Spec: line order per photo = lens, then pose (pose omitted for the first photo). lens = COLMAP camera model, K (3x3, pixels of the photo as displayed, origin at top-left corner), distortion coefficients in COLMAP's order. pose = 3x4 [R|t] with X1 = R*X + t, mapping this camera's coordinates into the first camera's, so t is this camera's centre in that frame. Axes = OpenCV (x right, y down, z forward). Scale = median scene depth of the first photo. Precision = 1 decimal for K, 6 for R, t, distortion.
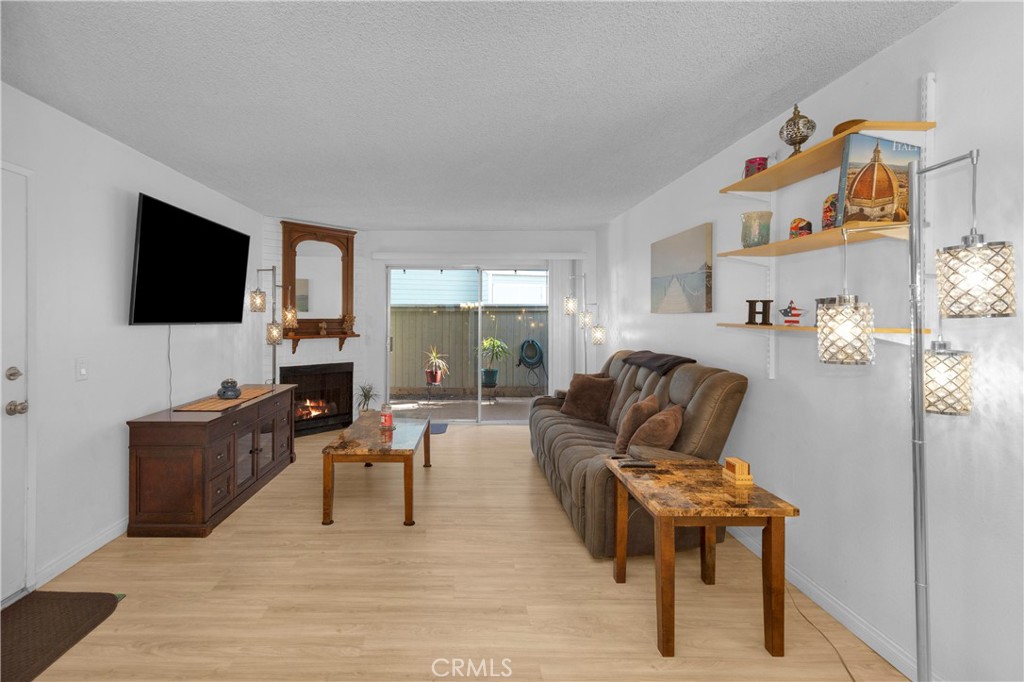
lens RADIAL K [[458.9, 0, 461.3], [0, 458.9, 315.1], [0, 0, 1]] dist [0.001721, 0.000188]
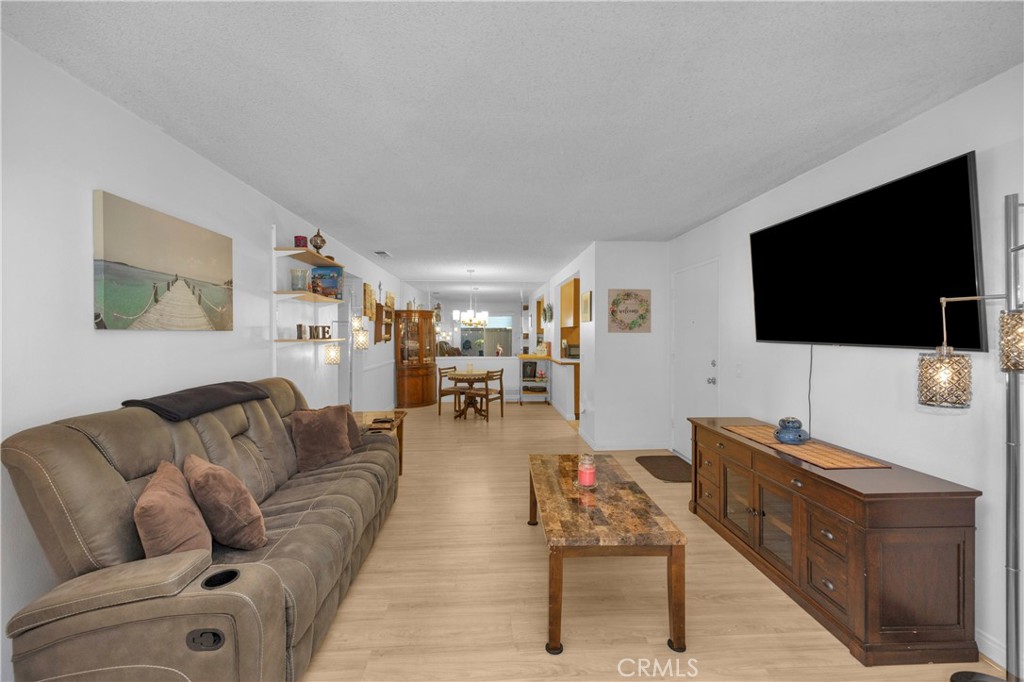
lens RADIAL K [[414.4, 0, 511.2], [0, 414.4, 332.9], [0, 0, 1]] dist [0.002594, 0.000138]
pose [[-0.998199, -0.000203, -0.059990, 0.000136], [0.000119, 0.999986, -0.005366, 0.002359], [0.059990, -0.005363, -0.998185, 1.461735]]
